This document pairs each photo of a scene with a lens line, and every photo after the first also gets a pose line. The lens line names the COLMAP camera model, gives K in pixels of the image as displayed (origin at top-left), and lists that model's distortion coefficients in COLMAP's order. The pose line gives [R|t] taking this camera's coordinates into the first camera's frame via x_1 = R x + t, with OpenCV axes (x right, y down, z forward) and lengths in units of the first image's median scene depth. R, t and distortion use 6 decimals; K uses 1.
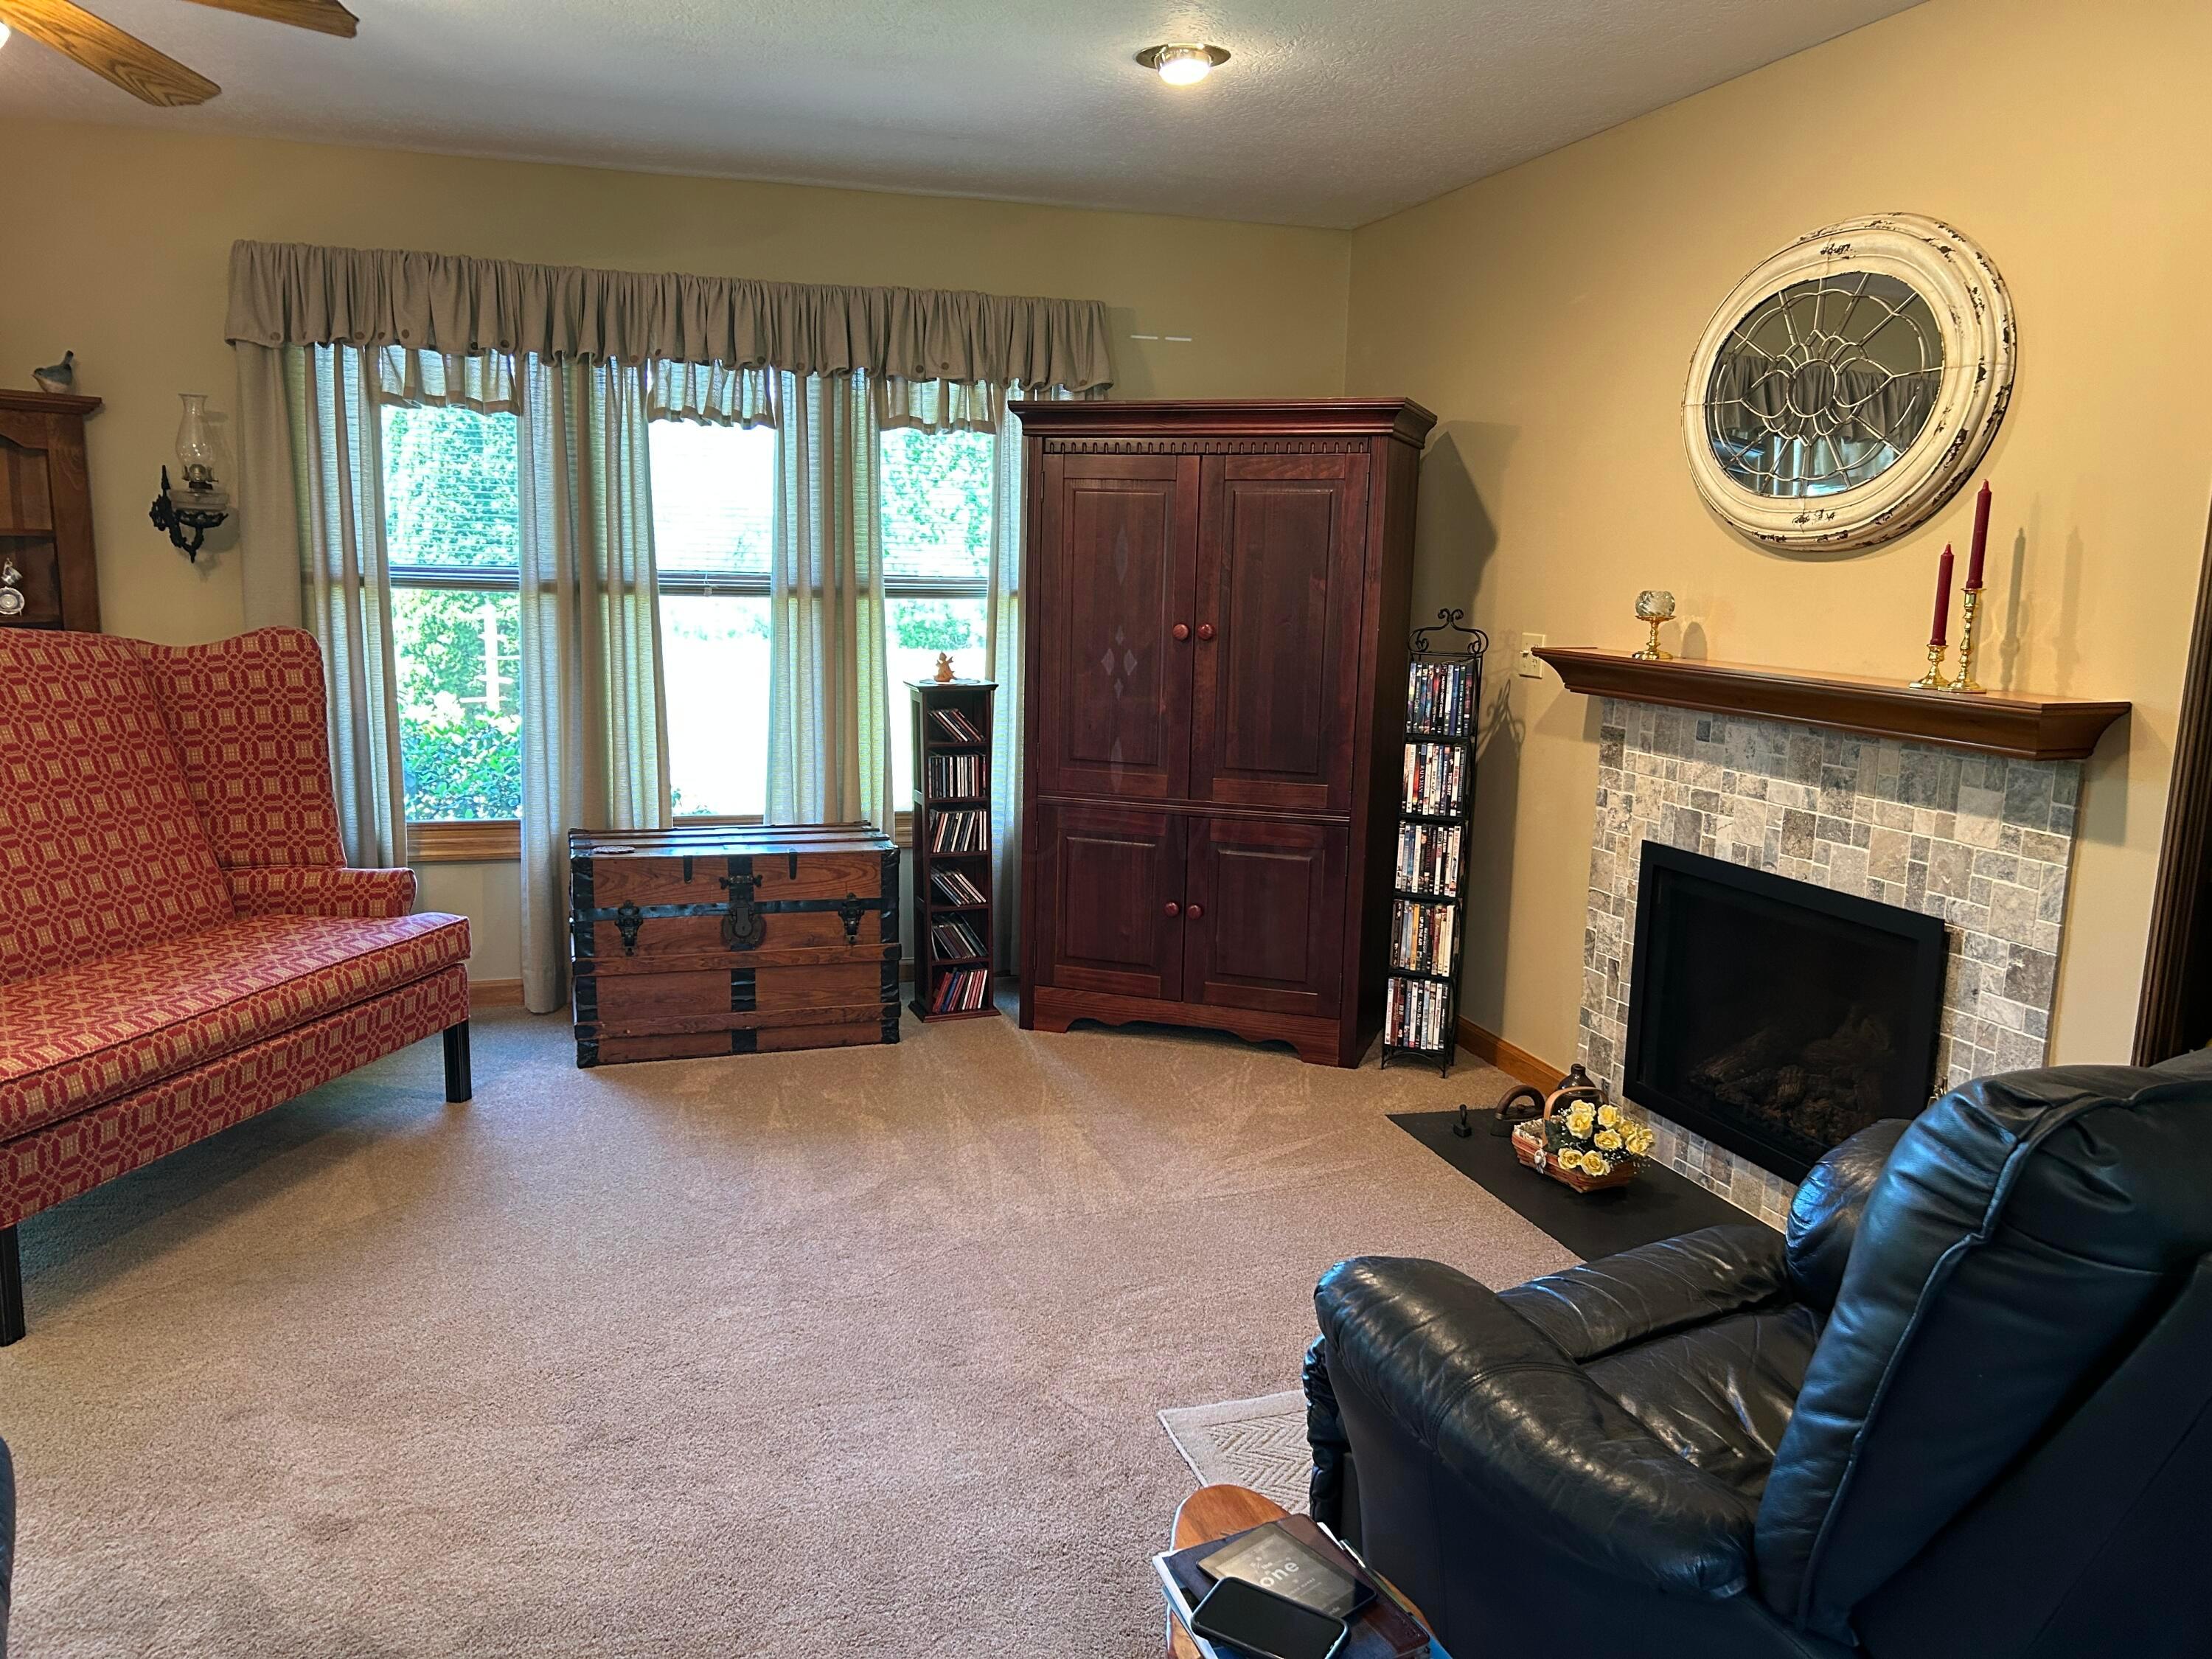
lens RADIAL K [[1682.0, 0, 1095.6], [0, 1682.0, 832.2], [0, 0, 1]] dist [0.027292, -0.011884]
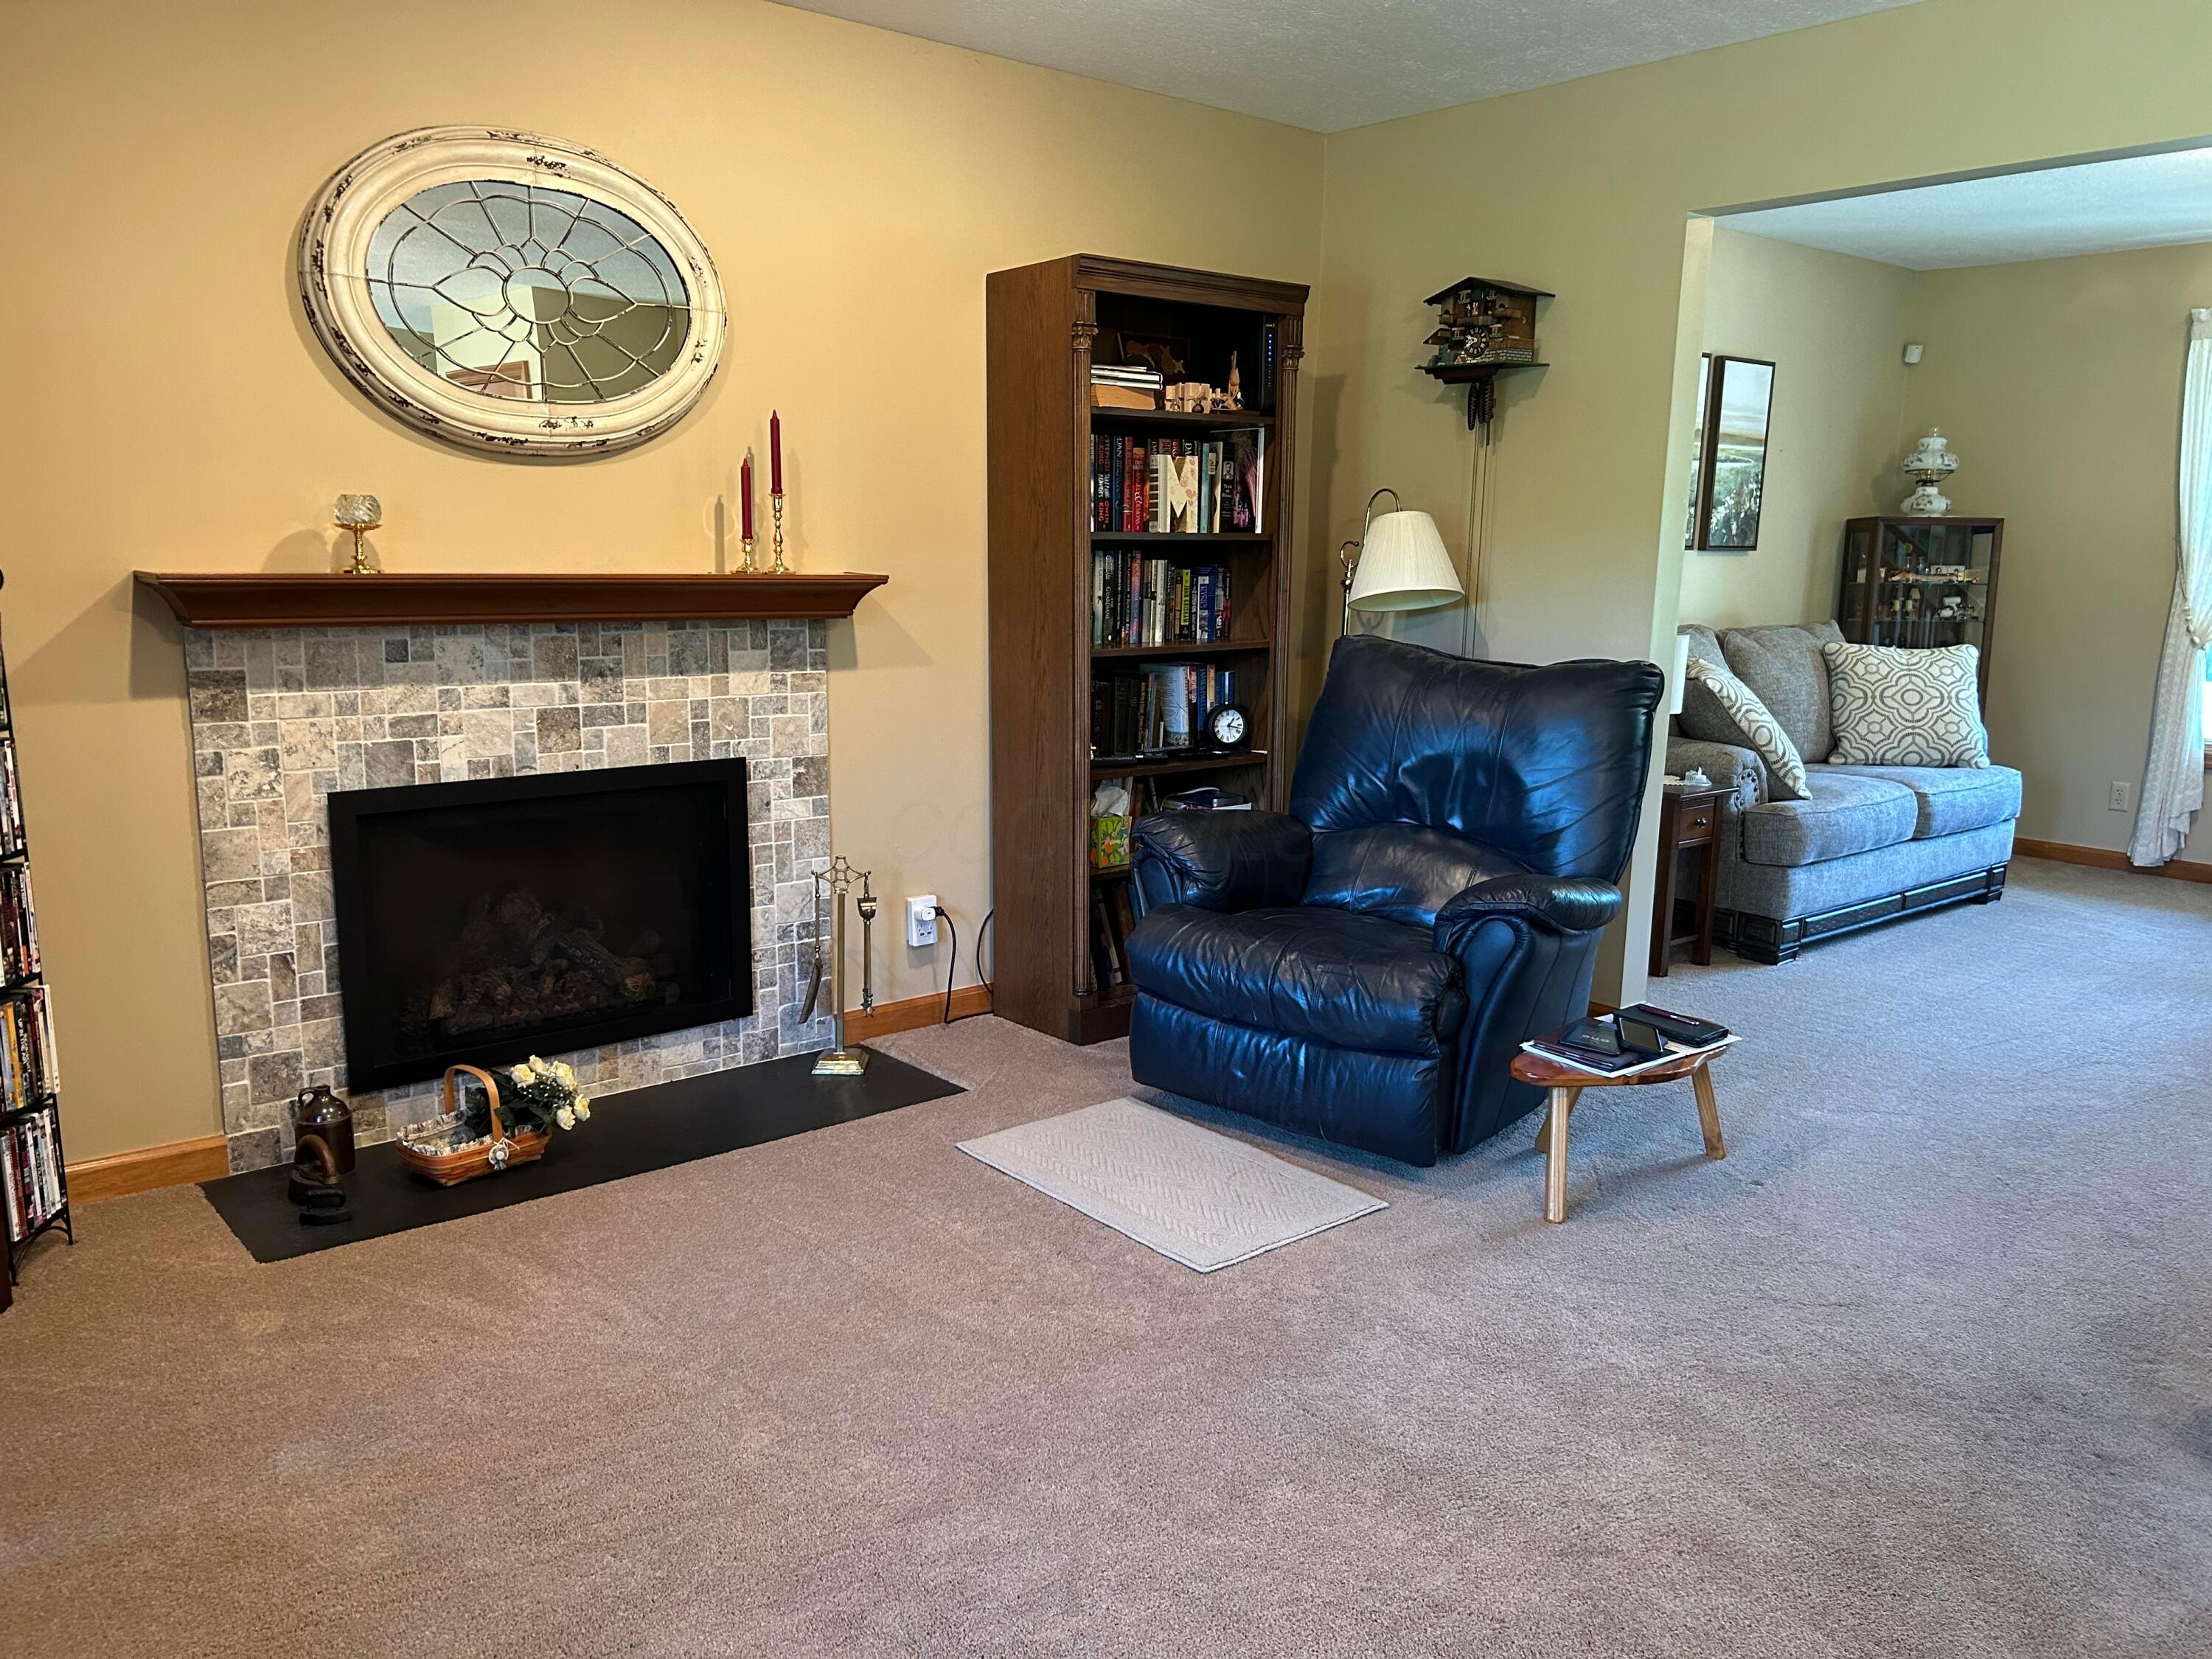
lens RADIAL K [[1682.0, 0, 1104.7], [0, 1682.0, 830.8], [0, 0, 1]] dist [0.027292, -0.011884]
pose [[-0.391893, -0.189704, 0.900240, -0.674883], [0.124185, 0.958648, 0.256072, -0.166260], [-0.911591, 0.212149, -0.352129, 1.086997]]
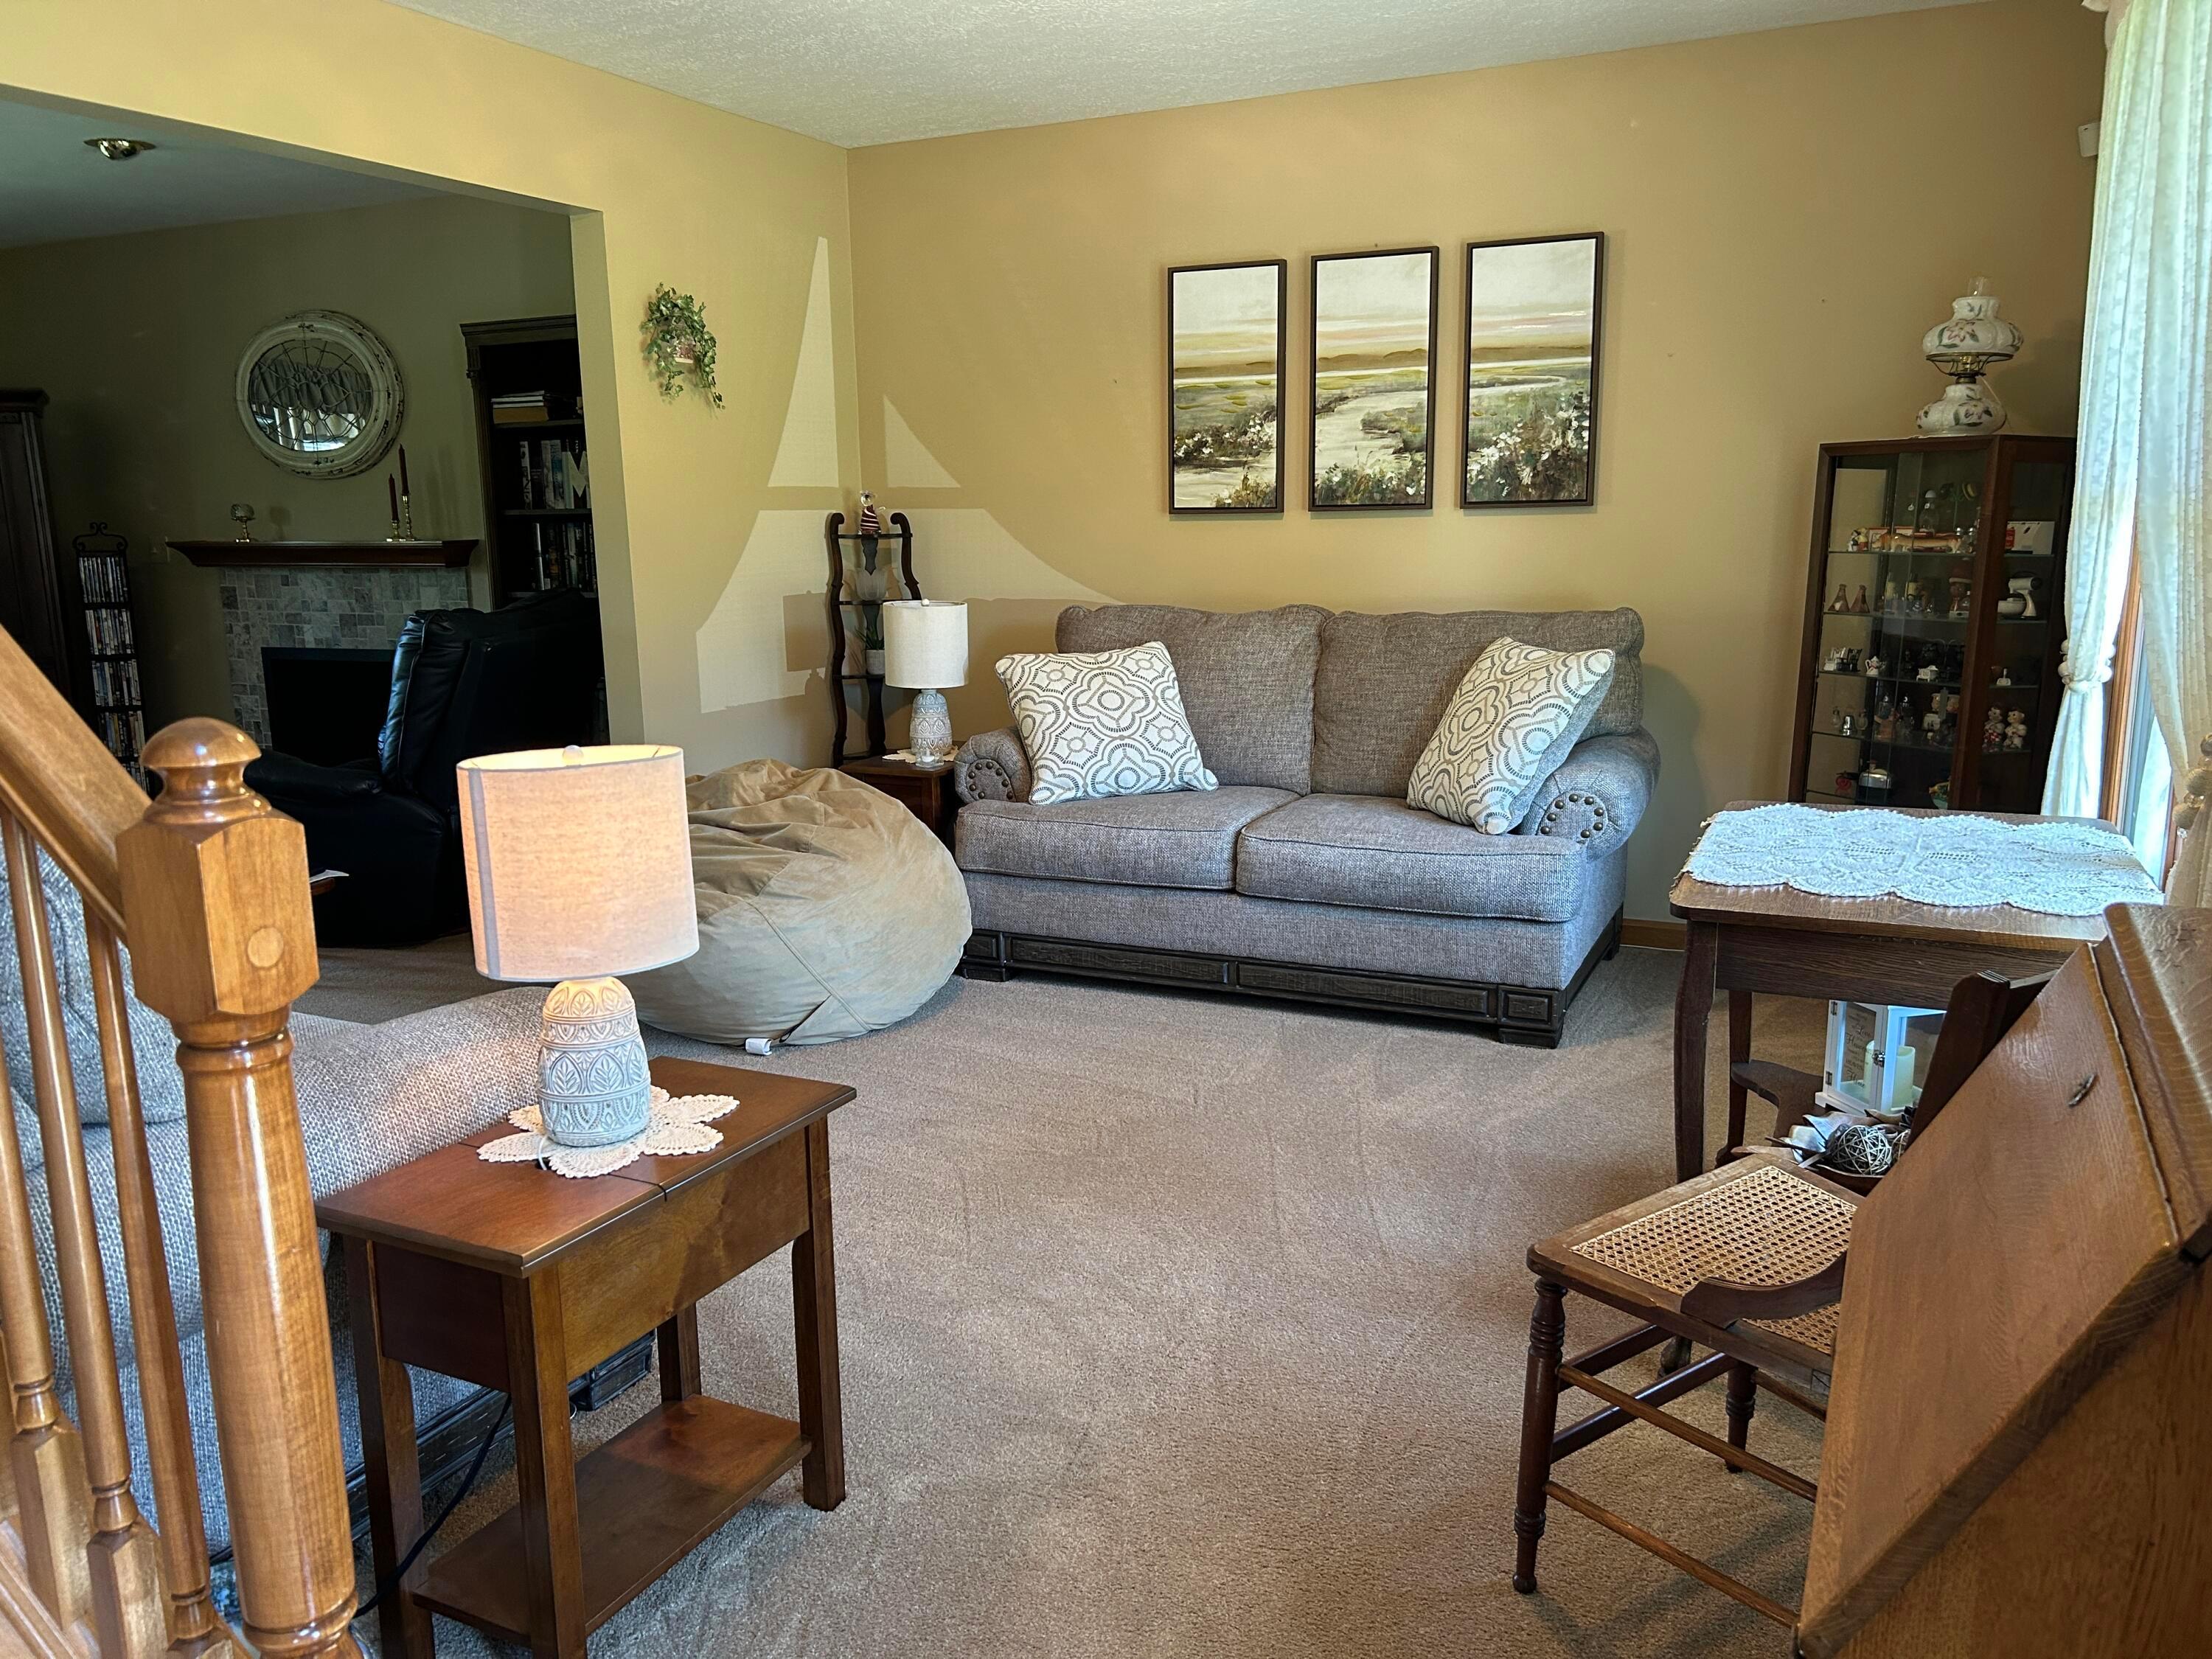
lens RADIAL K [[1682.0, 0, 1100.6], [0, 1682.0, 843.8], [0, 0, 1]] dist [0.027292, -0.011884]
pose [[0.669082, -0.185643, 0.719629, -0.456874], [0.154541, 0.981887, 0.109612, 0.169719], [-0.726943, 0.037873, 0.685653, -0.963159]]
